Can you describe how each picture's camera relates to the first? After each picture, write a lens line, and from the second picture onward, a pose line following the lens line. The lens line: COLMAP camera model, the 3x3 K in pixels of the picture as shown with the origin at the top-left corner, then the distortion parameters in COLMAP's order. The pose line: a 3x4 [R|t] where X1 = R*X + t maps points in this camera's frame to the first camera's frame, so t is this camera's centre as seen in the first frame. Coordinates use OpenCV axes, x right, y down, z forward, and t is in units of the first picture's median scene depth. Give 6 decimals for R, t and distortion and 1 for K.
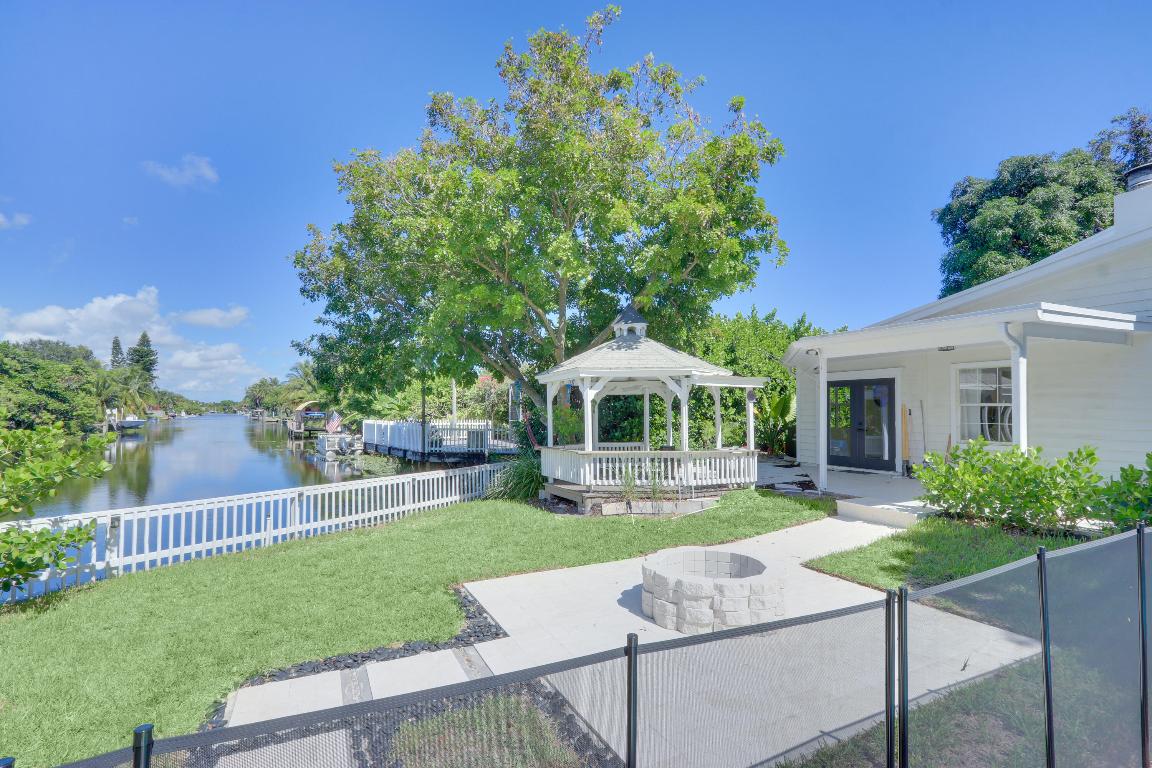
lens RADIAL K [[537.1, 0, 570.5], [0, 537.1, 398.8], [0, 0, 1]] dist [-0.001229, -0.000286]
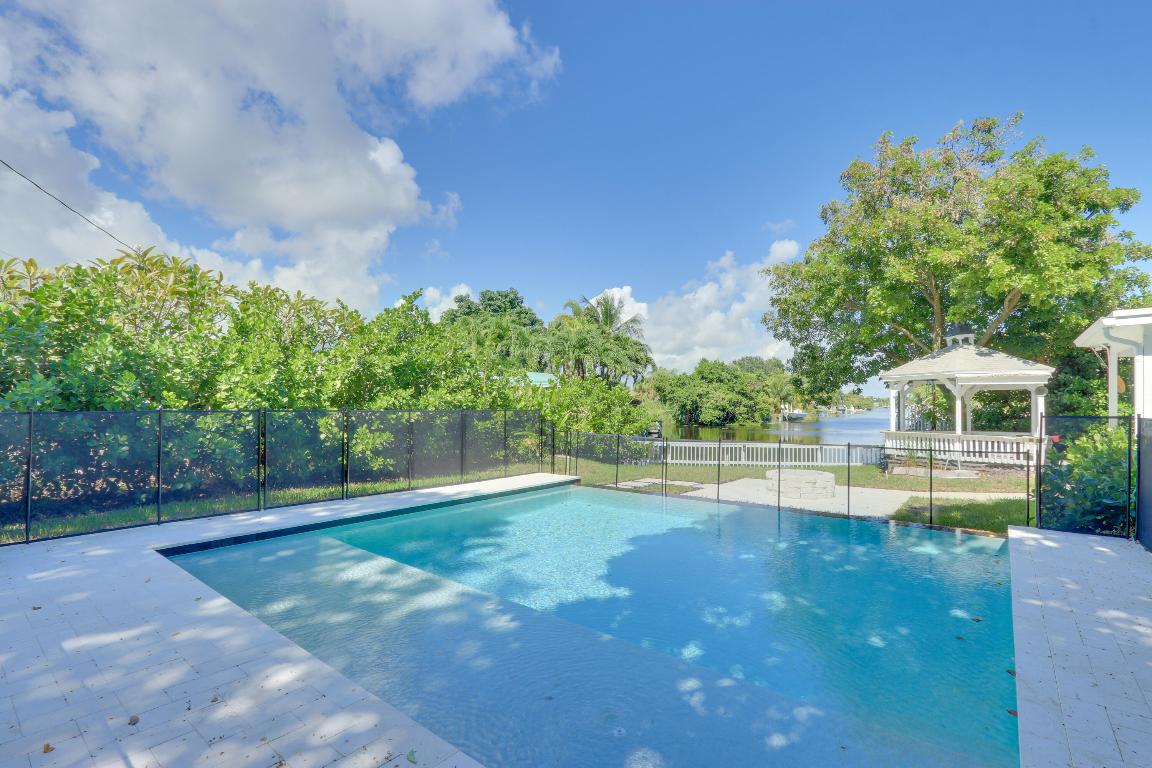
lens RADIAL K [[537.1, 0, 570.5], [0, 537.1, 398.8], [0, 0, 1]] dist [-0.001229, -0.000286]
pose [[0.413702, -0.007632, -0.910380, 0.220494], [0.014678, 0.999891, -0.001713, -0.000912], [0.910294, -0.012654, 0.413769, -0.086963]]
